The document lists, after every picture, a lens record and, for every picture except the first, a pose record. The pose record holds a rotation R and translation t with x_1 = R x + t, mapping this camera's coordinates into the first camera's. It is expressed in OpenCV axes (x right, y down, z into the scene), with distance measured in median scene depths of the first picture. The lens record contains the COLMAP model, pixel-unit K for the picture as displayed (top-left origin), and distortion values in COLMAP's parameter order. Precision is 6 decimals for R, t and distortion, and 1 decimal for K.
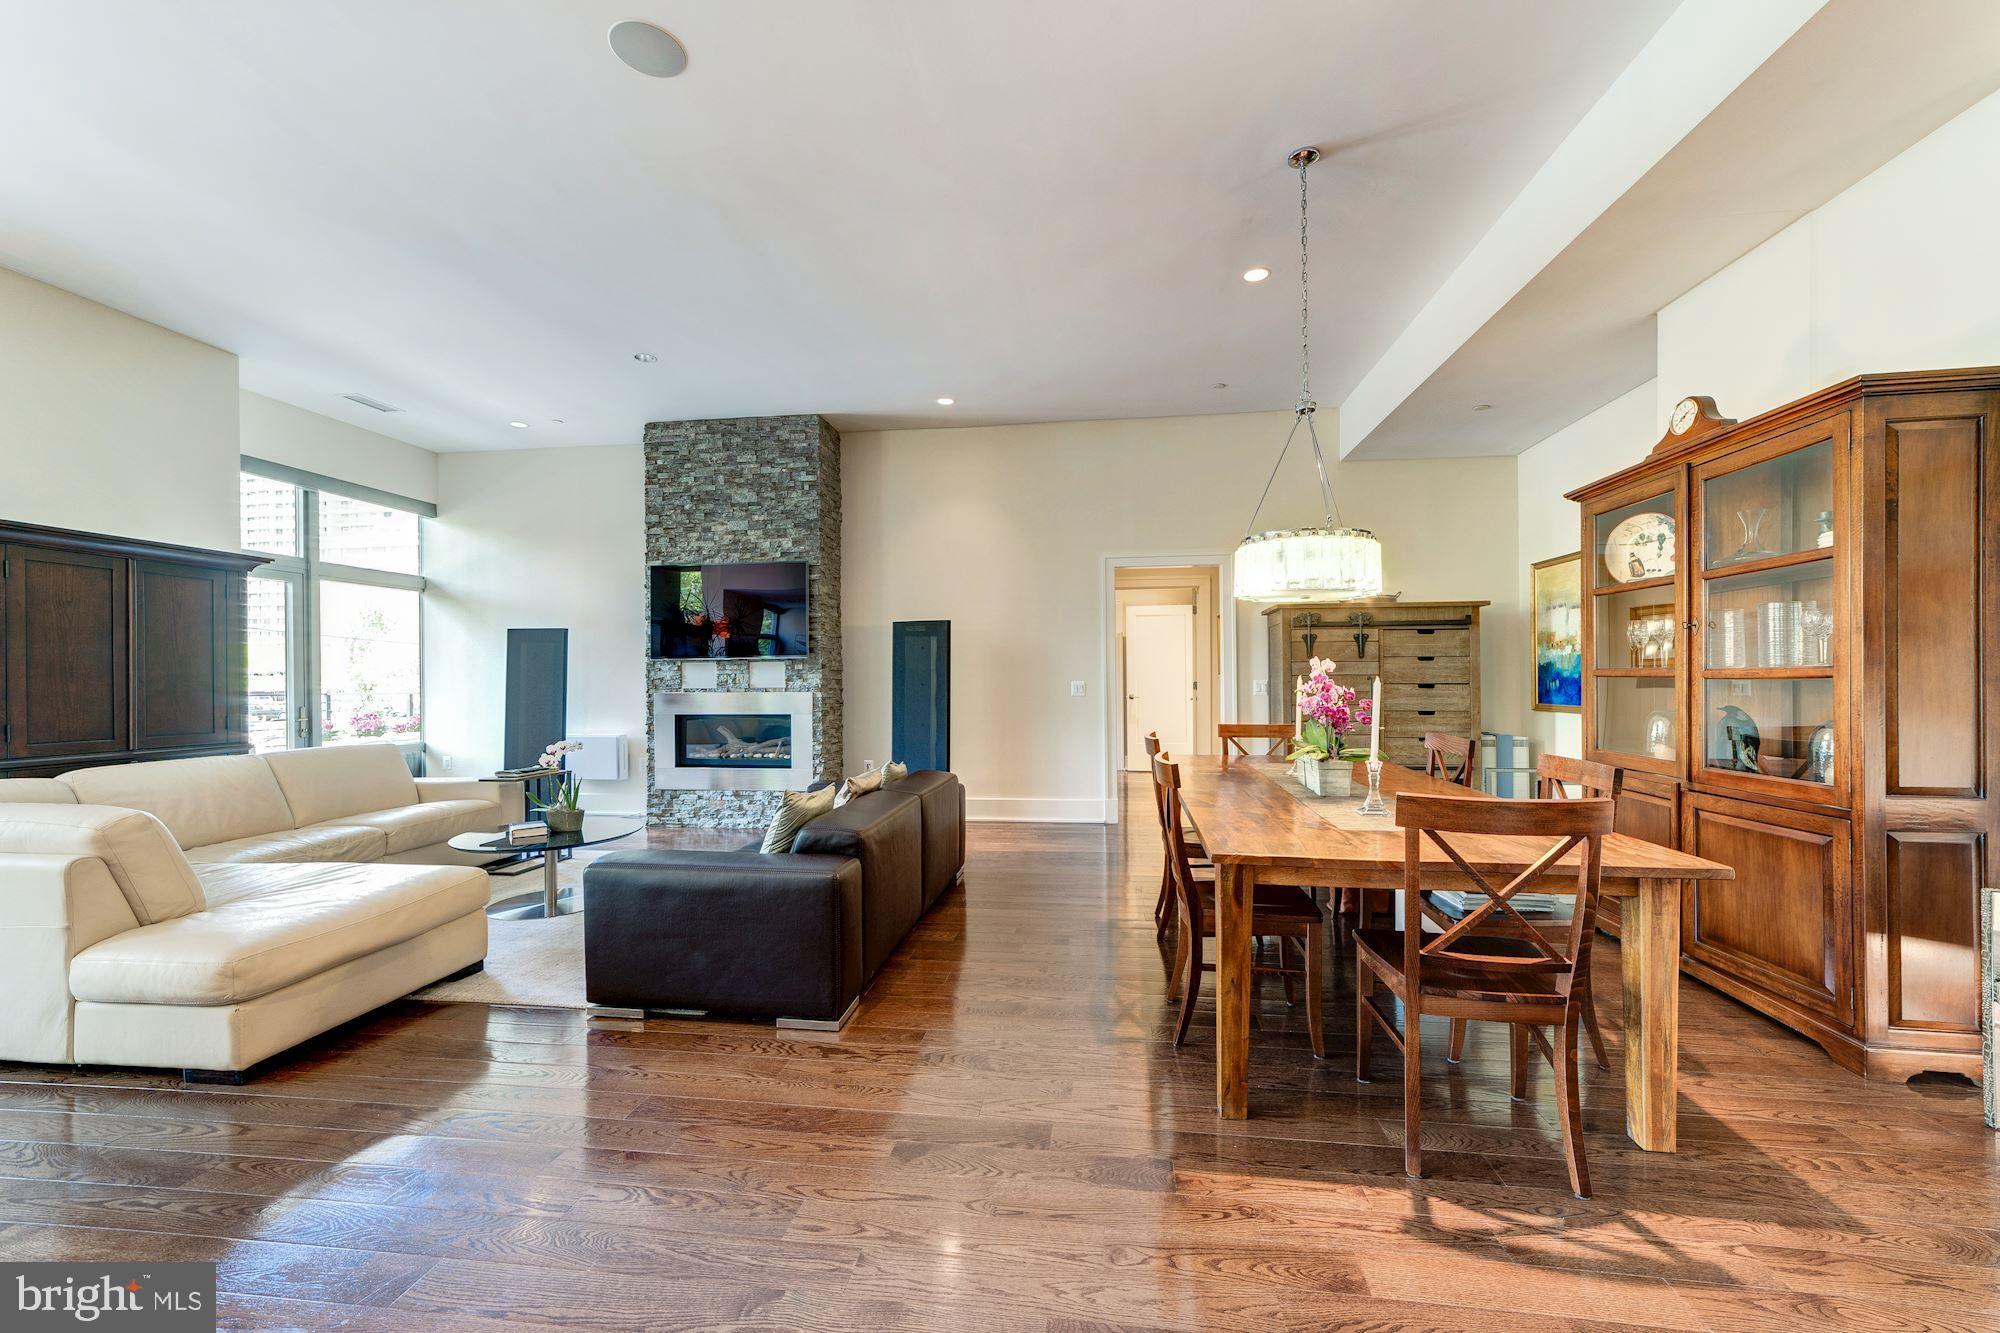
lens RADIAL K [[783.6, 0, 981.2], [0, 783.6, 682.3], [0, 0, 1]] dist [-0.013668, 0.008406]
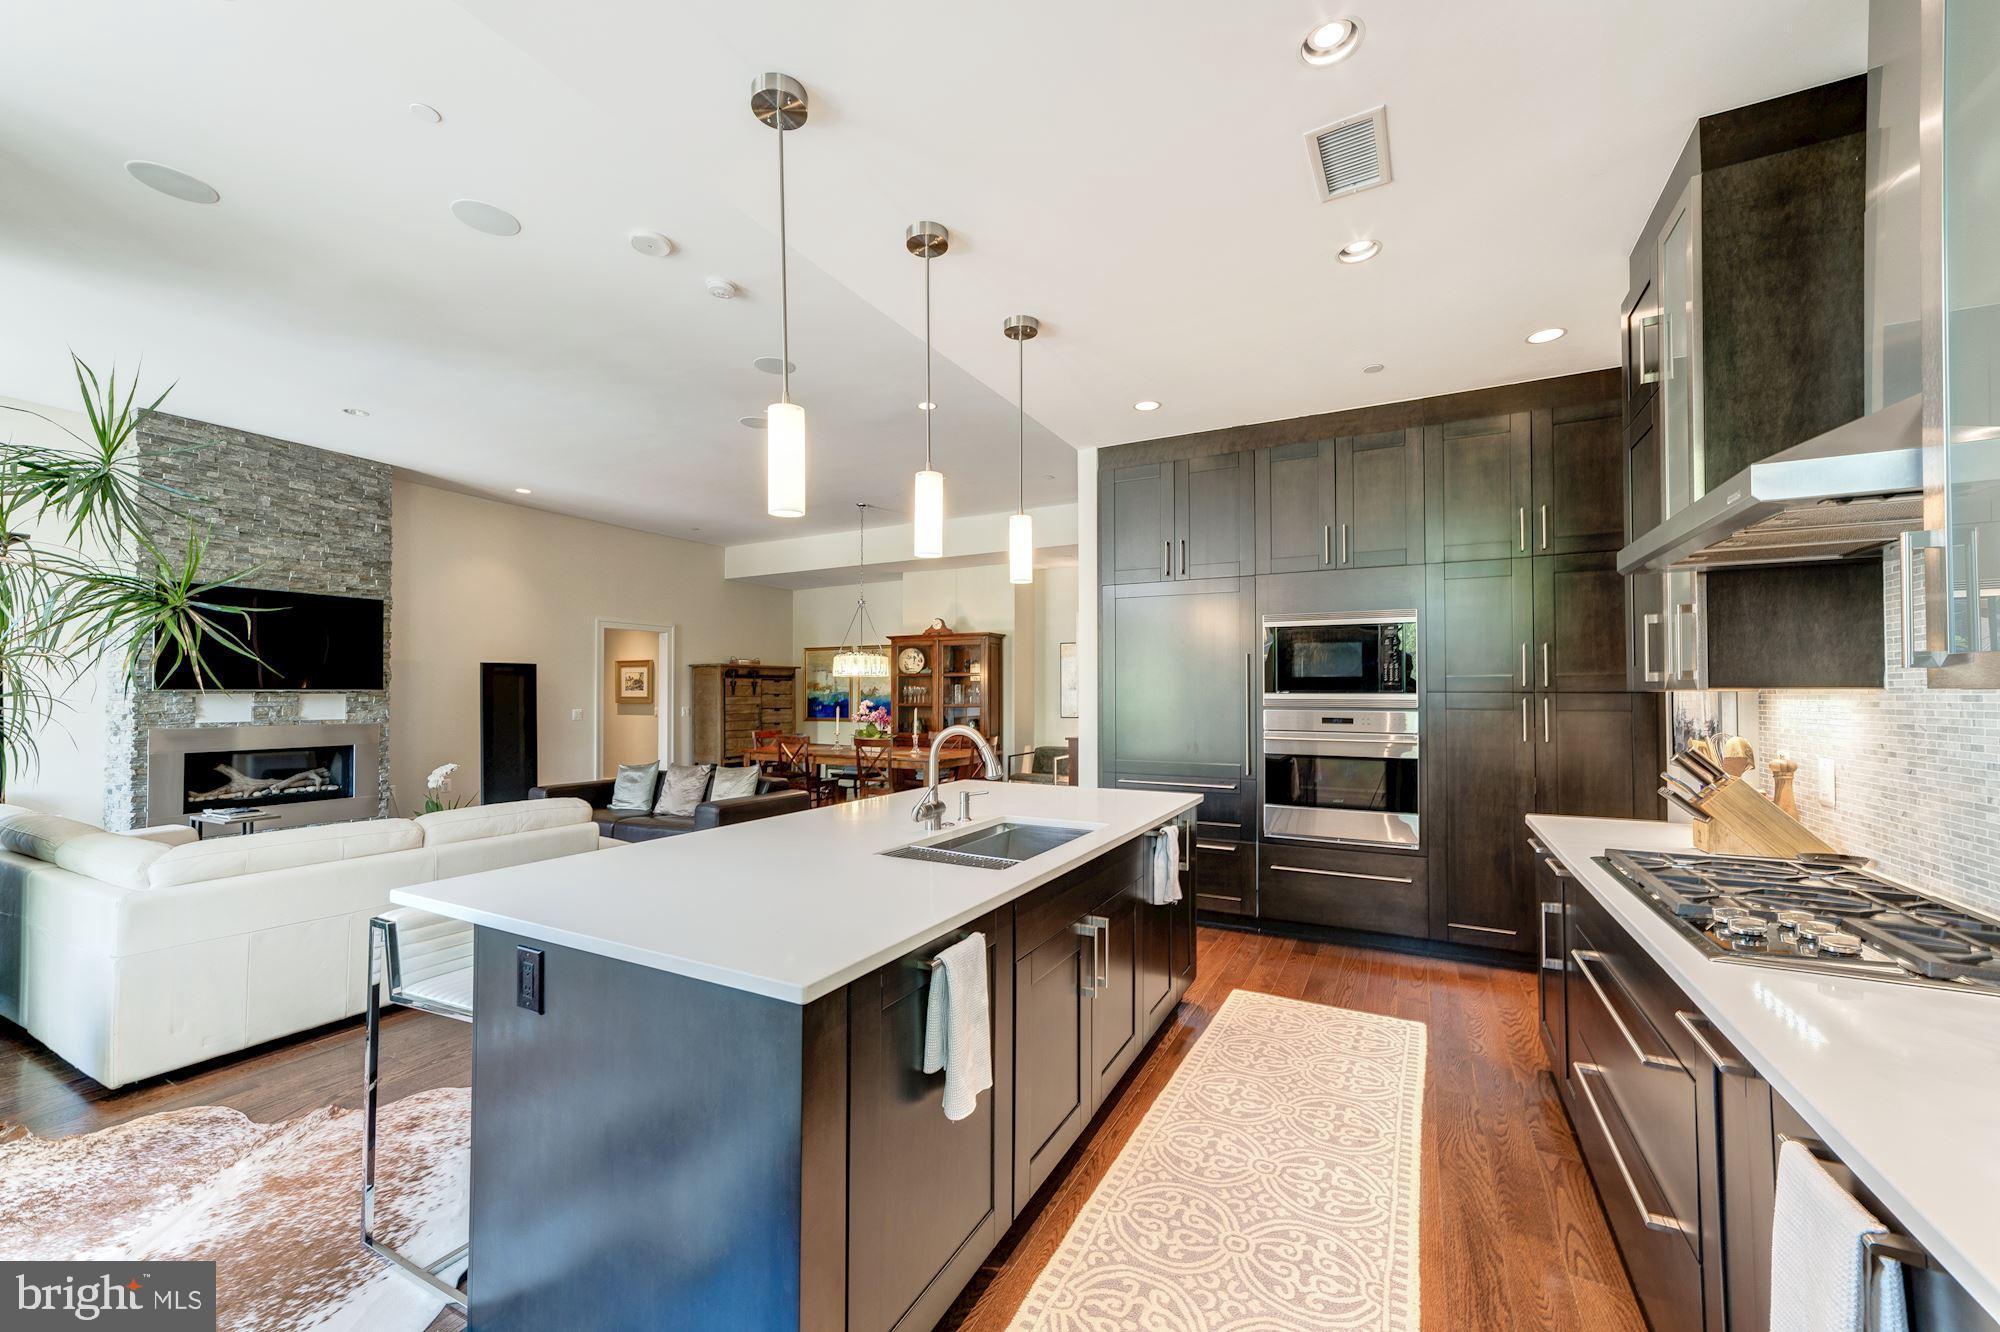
lens RADIAL K [[780.4, 0, 990.8], [0, 780.4, 673.4], [0, 0, 1]] dist [0.022737, -0.000638]
pose [[0.365498, 0.030437, 0.930314, -0.906630], [0.002349, 0.999432, -0.033621, -0.016535], [-0.930809, 0.014474, 0.365219, -0.162593]]
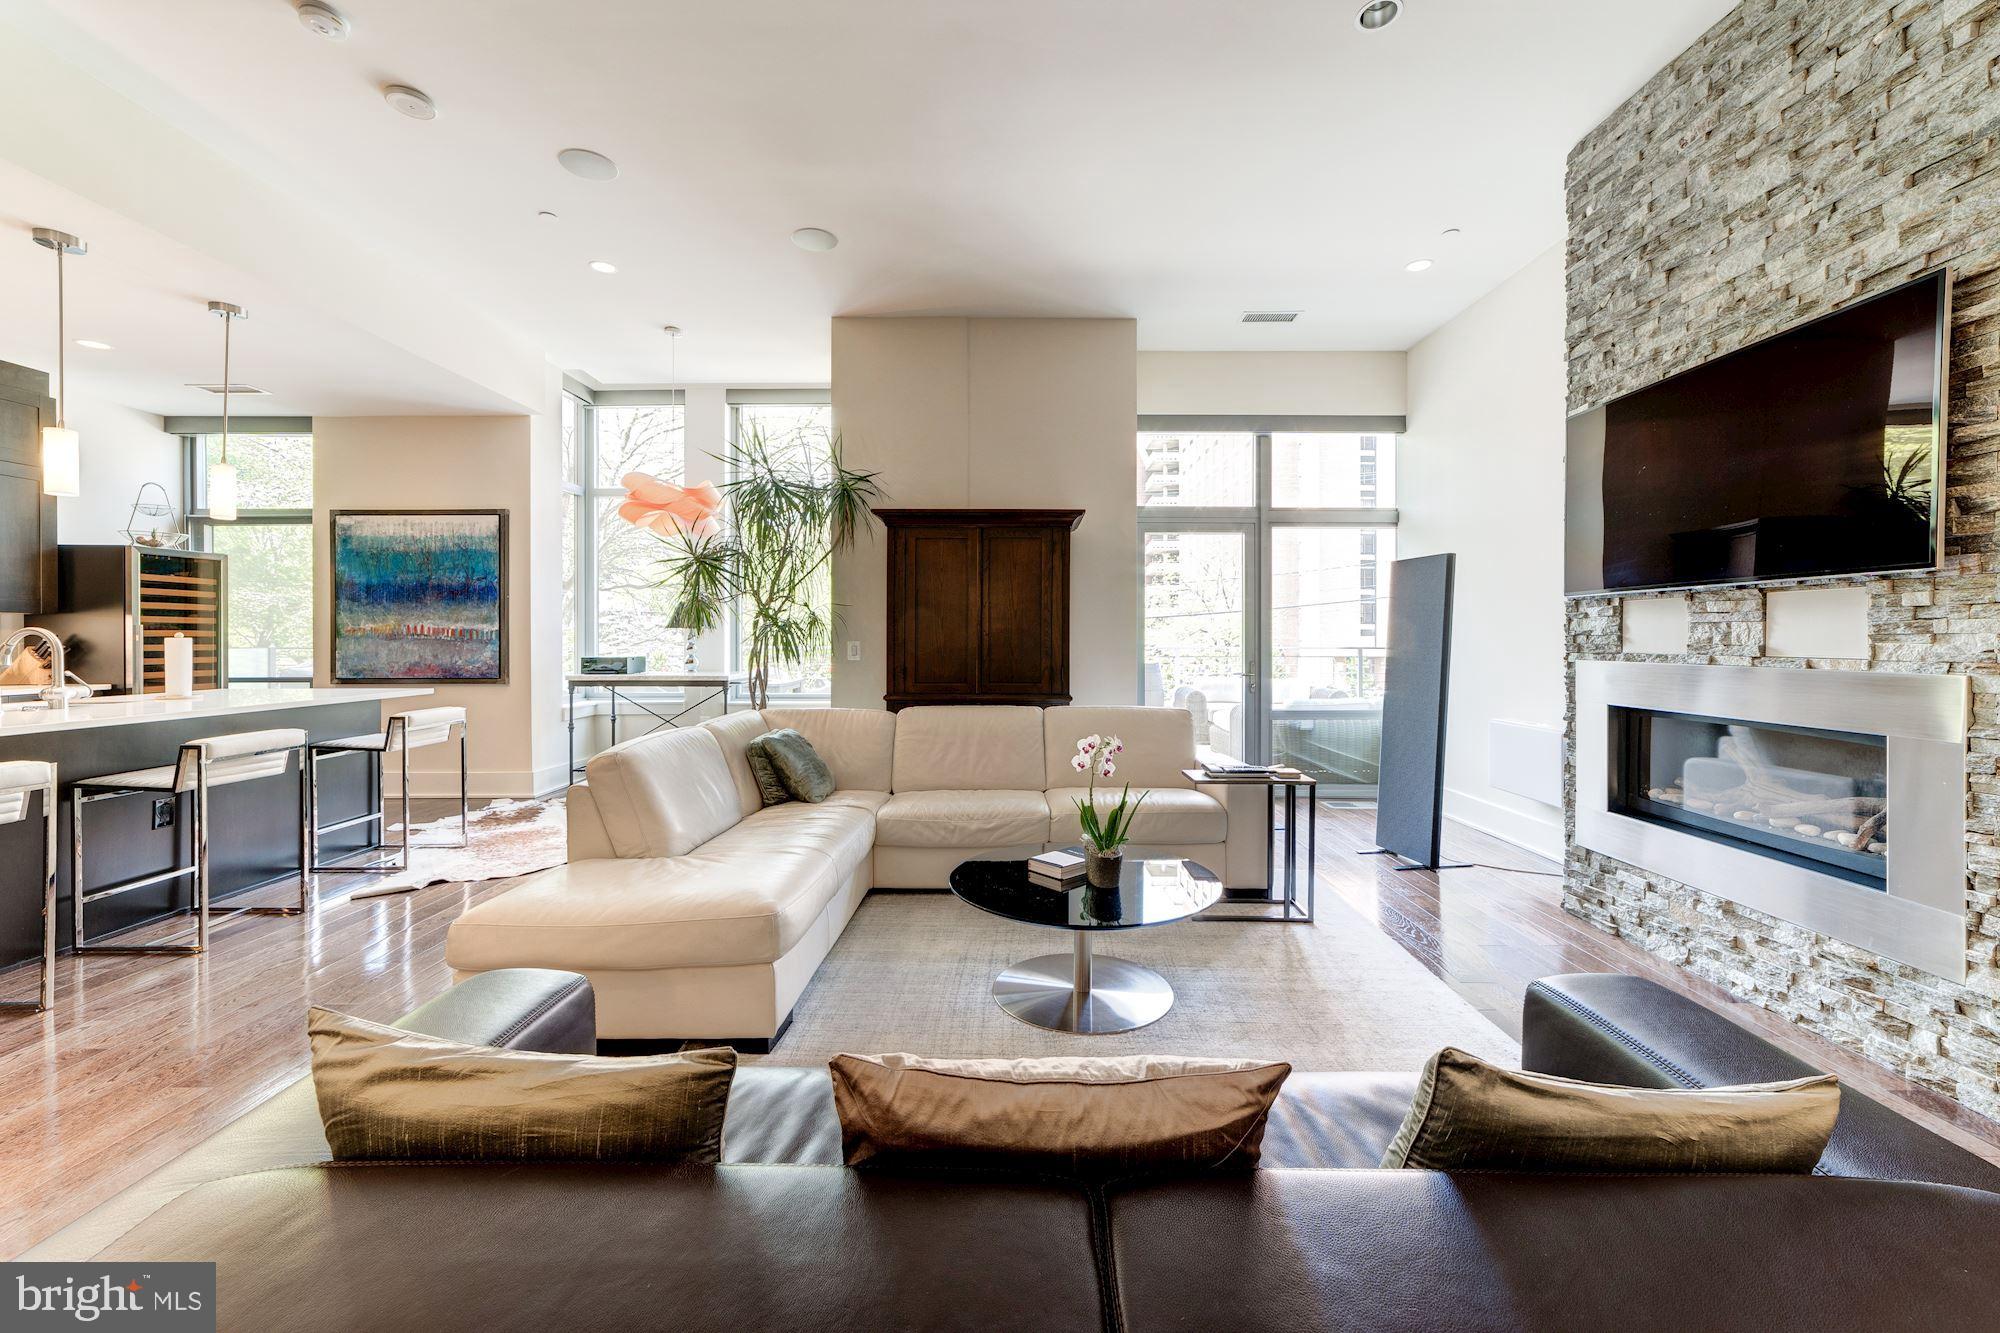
lens RADIAL K [[783.6, 0, 1015.2], [0, 783.6, 643.2], [0, 0, 1]] dist [-0.013668, 0.008406]
pose [[0.131067, 0.013985, -0.991275, 0.049736], [-0.004331, 0.999899, 0.013534, -0.003554], [0.991364, 0.002519, 0.131115, 0.570772]]
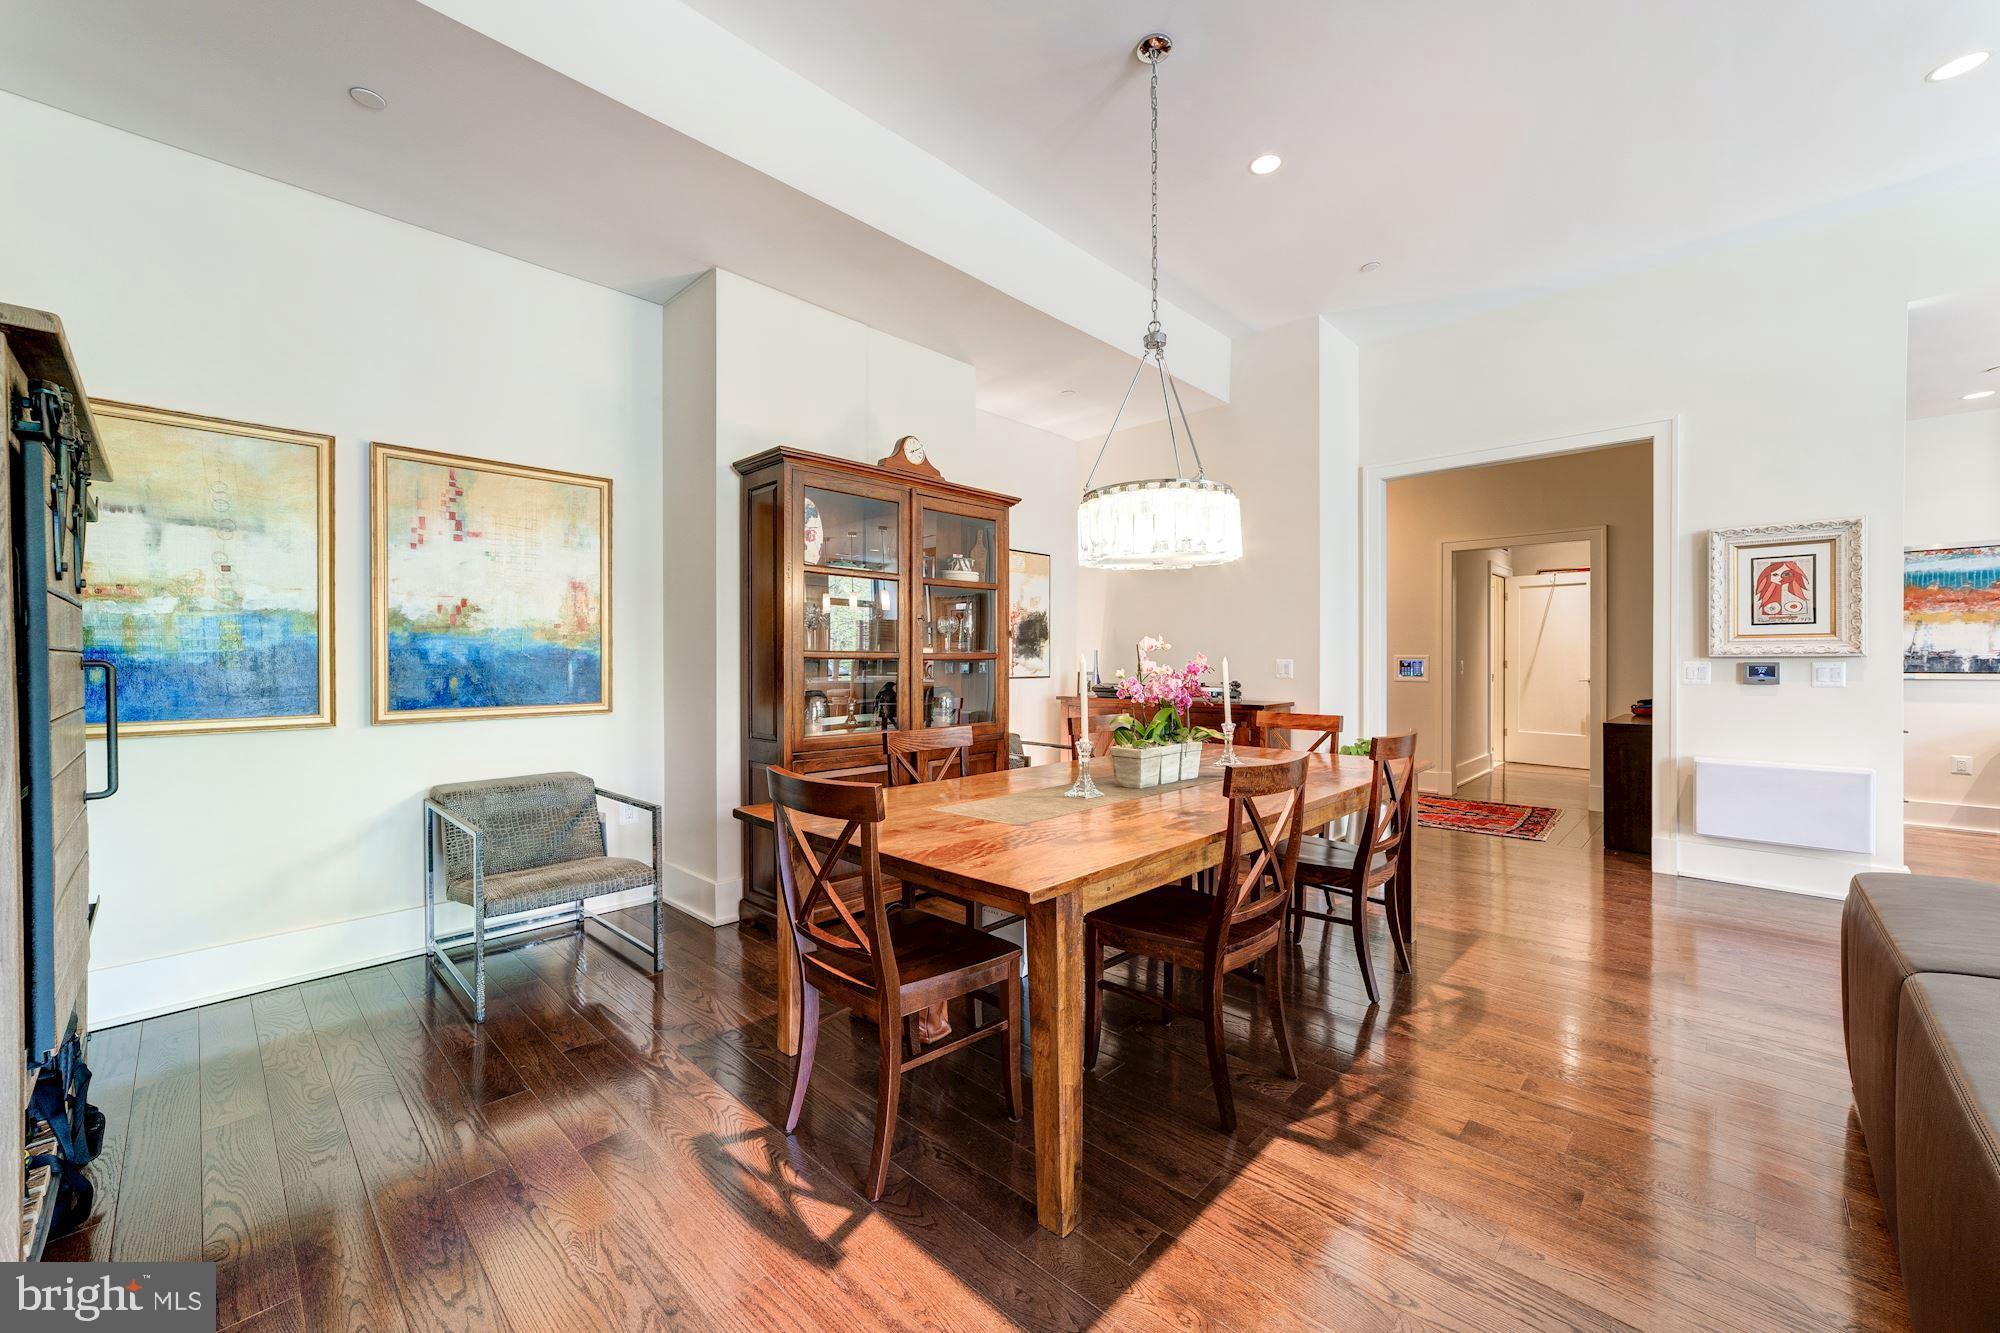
lens RADIAL K [[783.6, 0, 991.0], [0, 783.6, 660.1], [0, 0, 1]] dist [-0.013668, 0.008406]
pose [[-0.805270, 0.002894, 0.592901, 0.029565], [0.007306, 0.999961, 0.005041, -0.005195], [-0.592864, 0.008391, -0.805259, 0.907015]]
